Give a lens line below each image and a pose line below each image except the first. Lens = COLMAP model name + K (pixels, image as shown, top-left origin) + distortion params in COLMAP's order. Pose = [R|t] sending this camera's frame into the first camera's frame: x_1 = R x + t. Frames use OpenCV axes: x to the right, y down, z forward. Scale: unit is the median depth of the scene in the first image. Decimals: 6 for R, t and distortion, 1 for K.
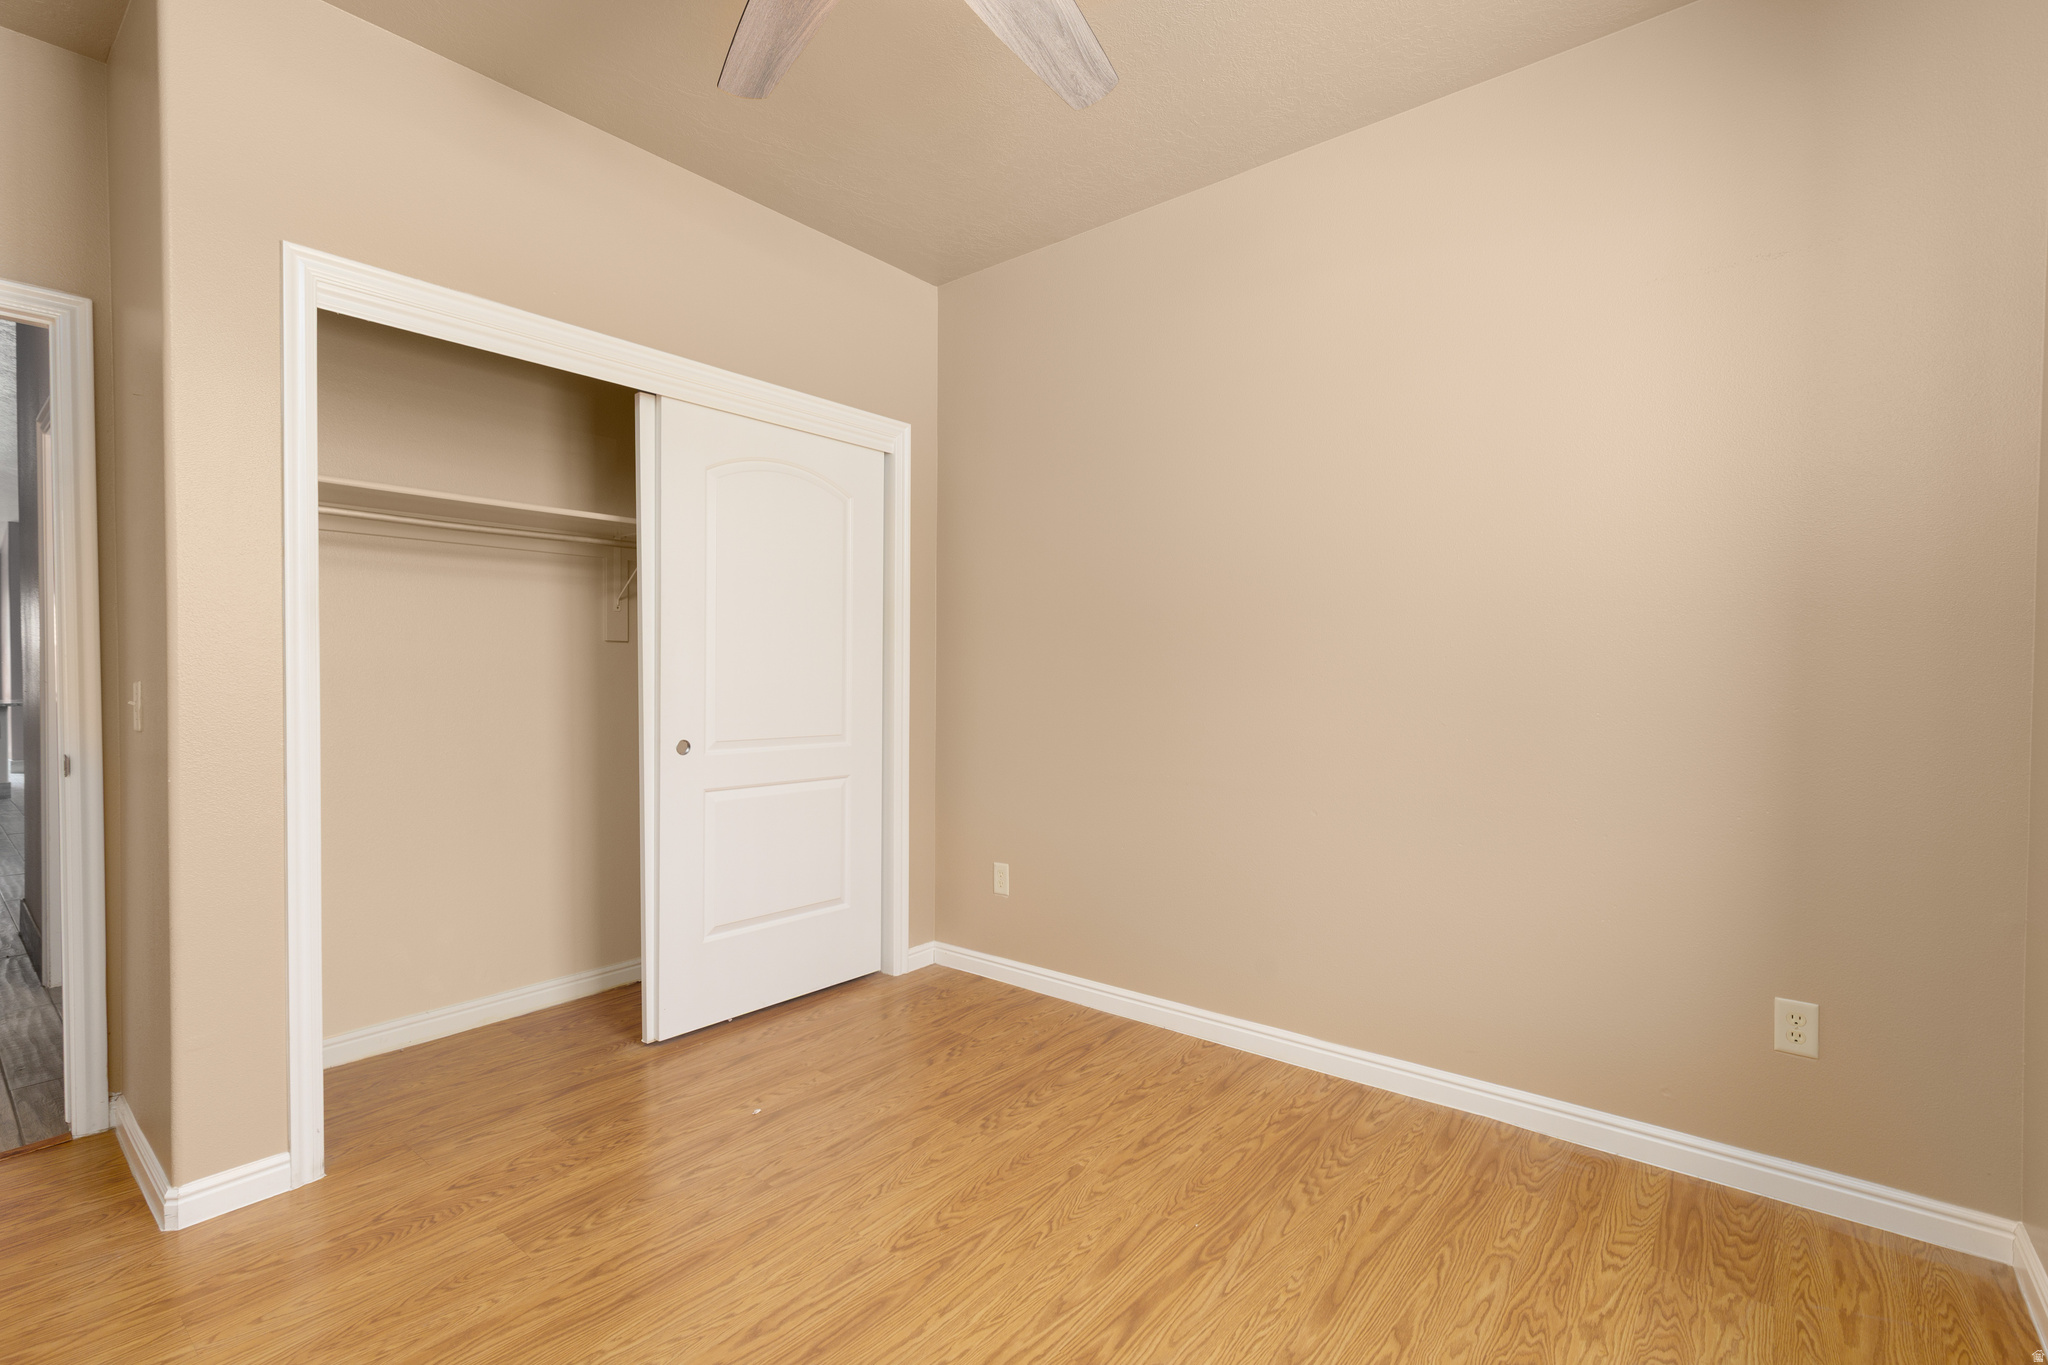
lens RADIAL K [[916.2, 0, 1043.5], [0, 916.2, 687.0], [0, 0, 1]] dist [0.012807, -0.003327]
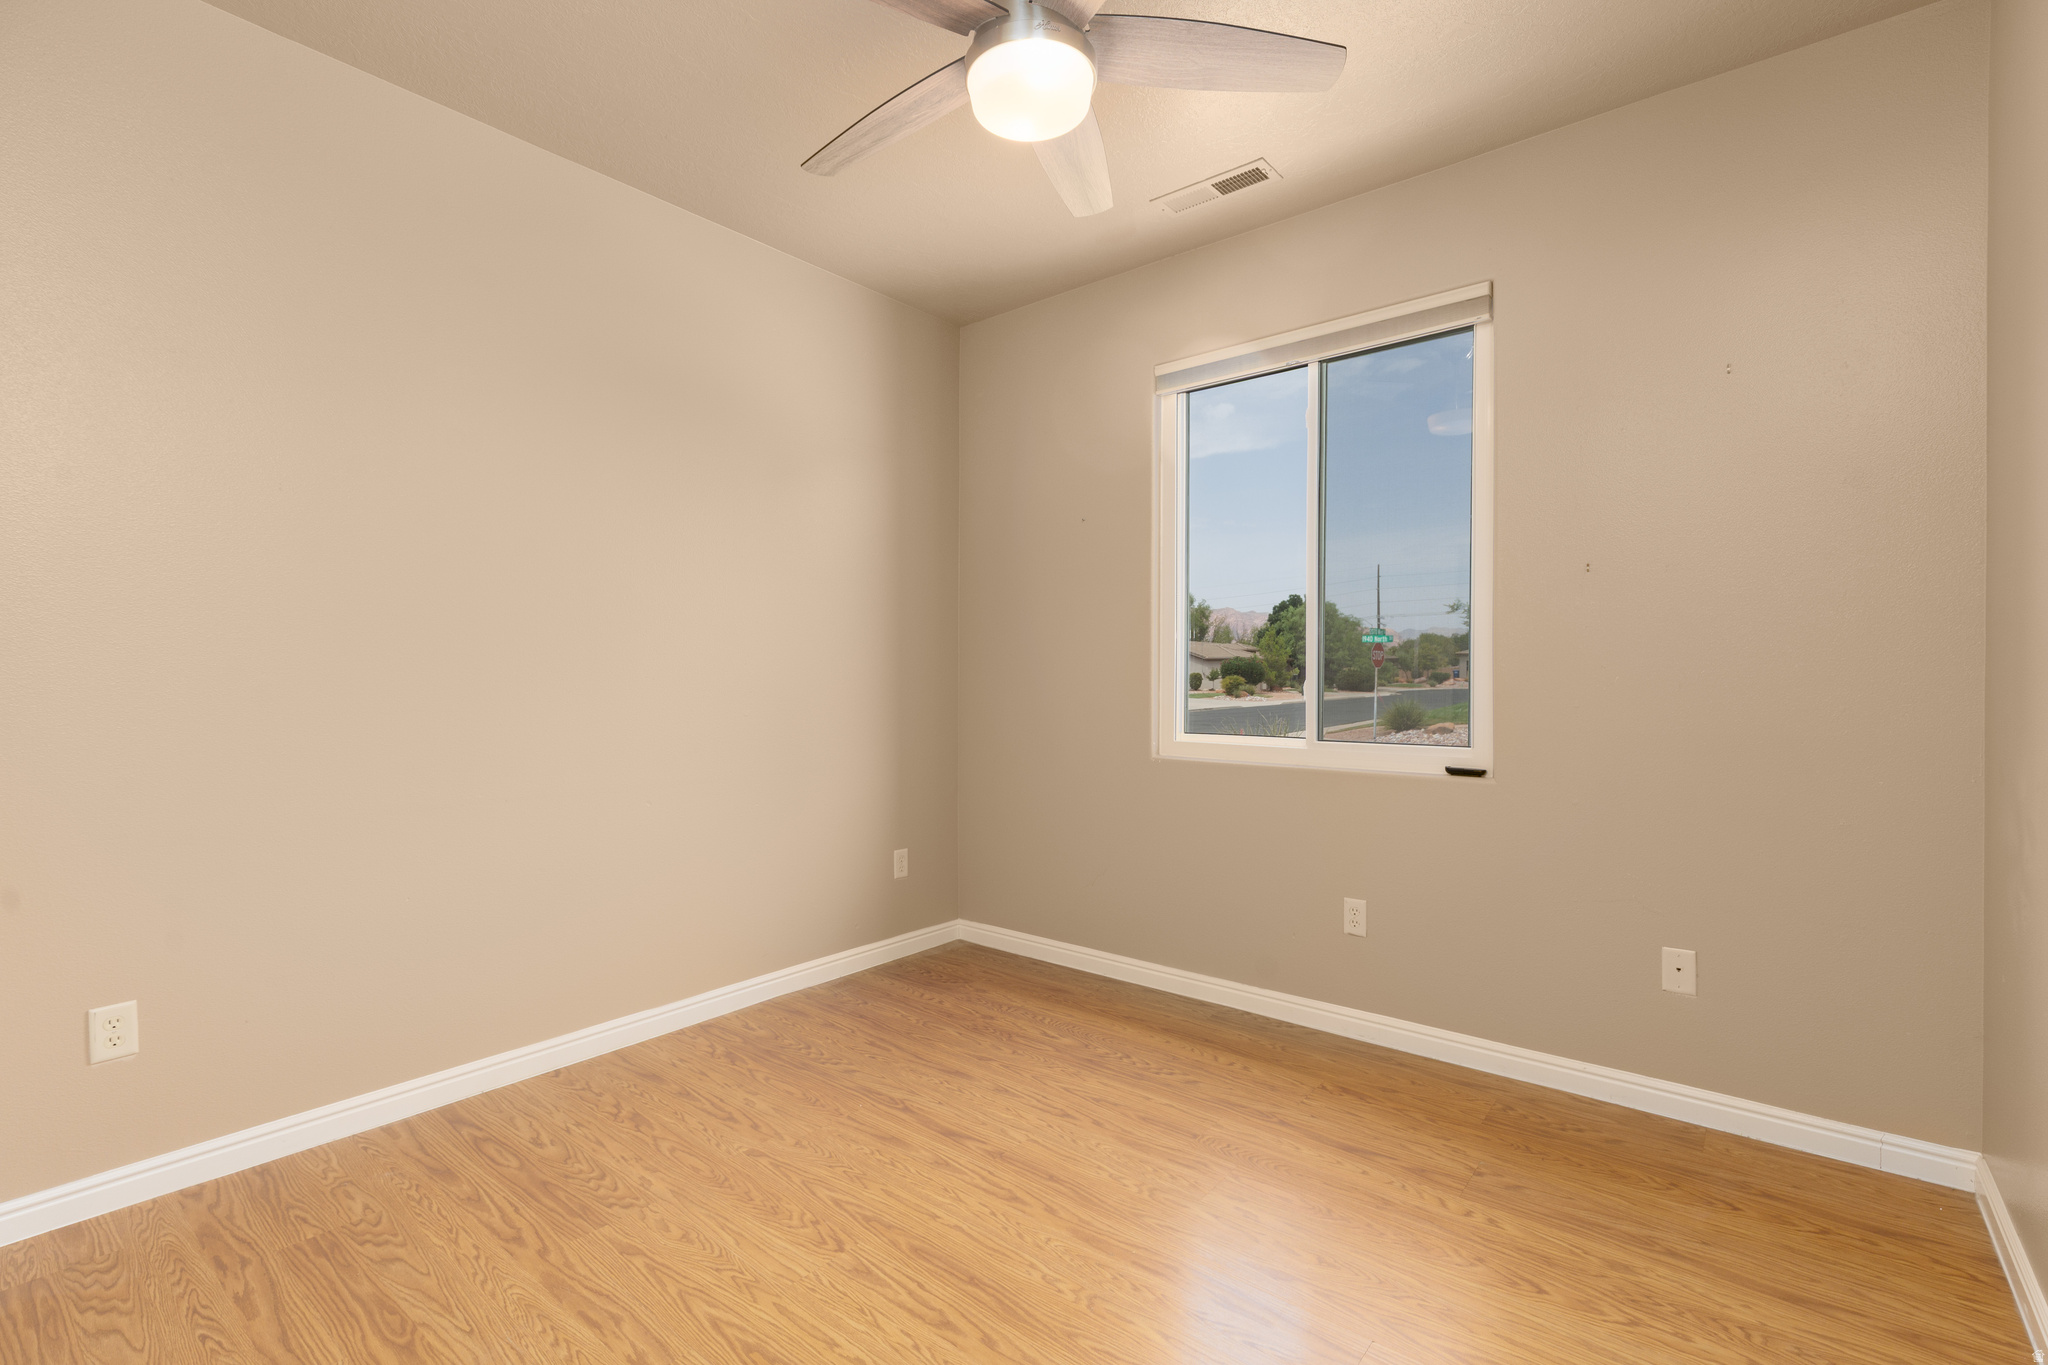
lens RADIAL K [[916.2, 0, 1016.6], [0, 916.2, 674.2], [0, 0, 1]] dist [0.012807, -0.003327]
pose [[0.012917, 0.006378, 0.999896, -0.880978], [0.012343, 0.999902, -0.006538, -0.009503], [-0.999840, 0.012426, 0.012837, 0.589035]]
